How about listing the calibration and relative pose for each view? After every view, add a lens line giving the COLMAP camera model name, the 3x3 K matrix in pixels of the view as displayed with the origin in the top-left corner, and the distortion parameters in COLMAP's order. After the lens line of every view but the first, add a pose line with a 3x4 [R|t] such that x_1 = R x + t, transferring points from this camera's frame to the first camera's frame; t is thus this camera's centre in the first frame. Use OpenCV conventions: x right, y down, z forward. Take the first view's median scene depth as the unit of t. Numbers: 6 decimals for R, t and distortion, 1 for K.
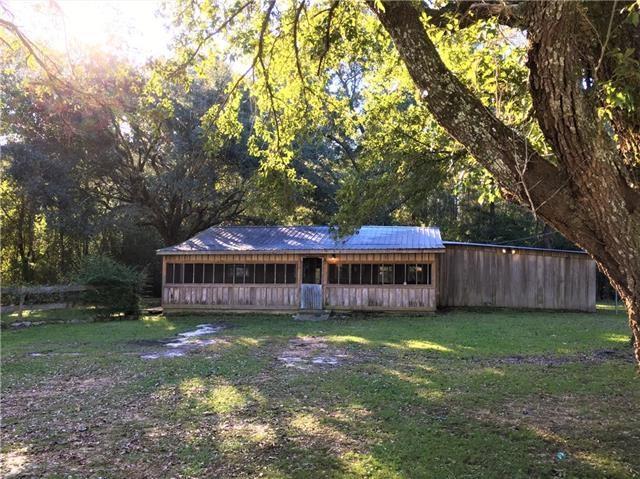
lens RADIAL K [[548.1, 0, 320.6], [0, 548.1, 240.4], [0, 0, 1]] dist [0.053423, -0.004180]
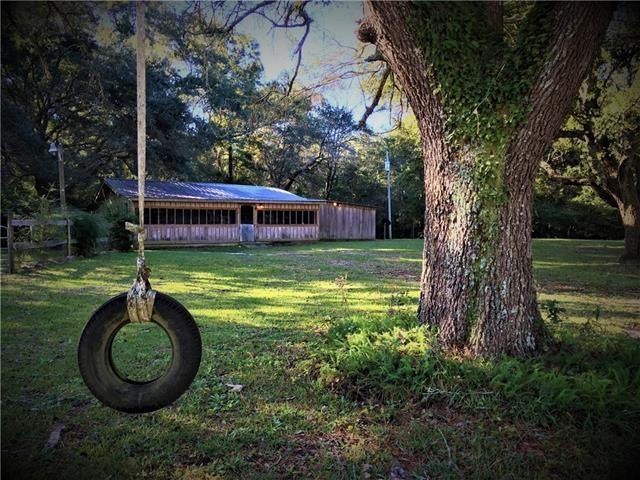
lens RADIAL K [[548.1, 0, 320.5], [0, 548.1, 240.4], [0, 0, 1]] dist [0.053423, -0.004180]
pose [[0.755467, -0.020978, 0.654851, -0.793078], [-0.027215, 0.997620, 0.063356, 0.025924], [-0.654621, -0.065685, 0.753098, -0.195671]]
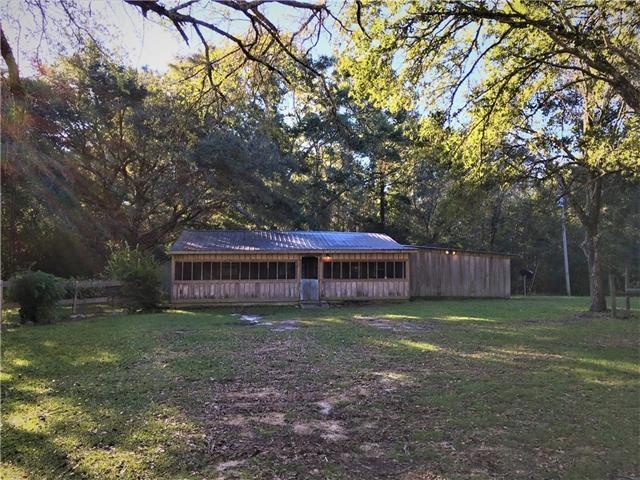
lens RADIAL K [[548.1, 0, 318.6], [0, 548.1, 239.5], [0, 0, 1]] dist [0.053423, -0.004180]
pose [[0.955987, 0.011414, 0.293186, -0.338308], [-0.007132, 0.999852, -0.015670, 0.012744], [-0.293322, 0.012889, 0.955927, -0.127721]]
